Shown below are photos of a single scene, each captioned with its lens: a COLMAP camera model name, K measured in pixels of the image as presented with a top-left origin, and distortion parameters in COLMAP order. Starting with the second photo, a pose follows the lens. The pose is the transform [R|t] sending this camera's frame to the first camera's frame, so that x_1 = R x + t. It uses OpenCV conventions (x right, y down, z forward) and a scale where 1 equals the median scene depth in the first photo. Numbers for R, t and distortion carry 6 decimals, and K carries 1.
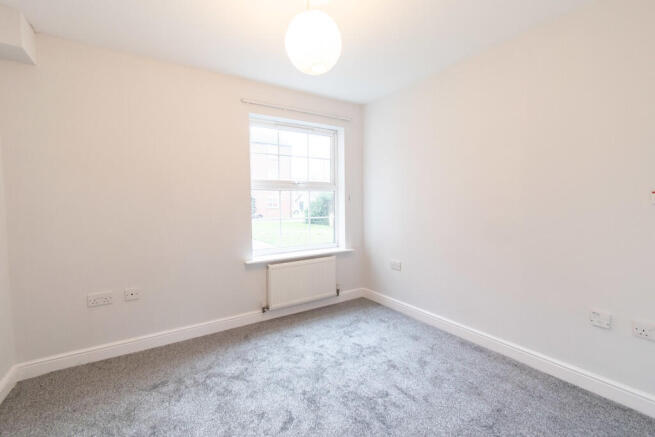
lens RADIAL K [[289.4, 0, 327.5], [0, 289.4, 218.5], [0, 0, 1]] dist [-0.000288, -0.000010]
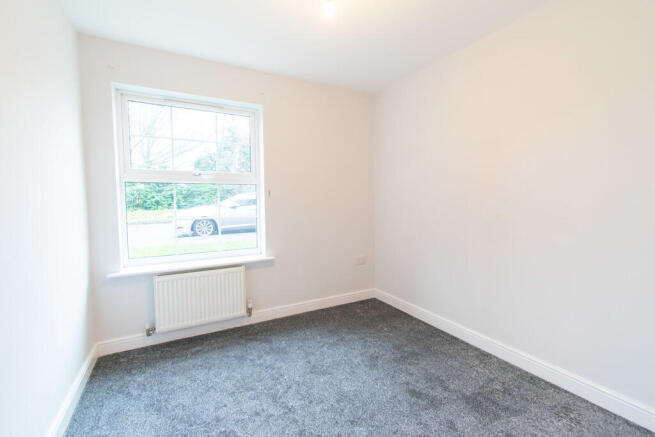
lens RADIAL K [[289.4, 0, 327.5], [0, 289.4, 218.5], [0, 0, 1]] dist [-0.000288, -0.000010]
pose [[0.995779, 0.004001, -0.091700, 0.328920], [-0.002659, 0.999888, 0.014754, -0.014159], [0.091749, -0.014448, 0.995677, 0.234243]]
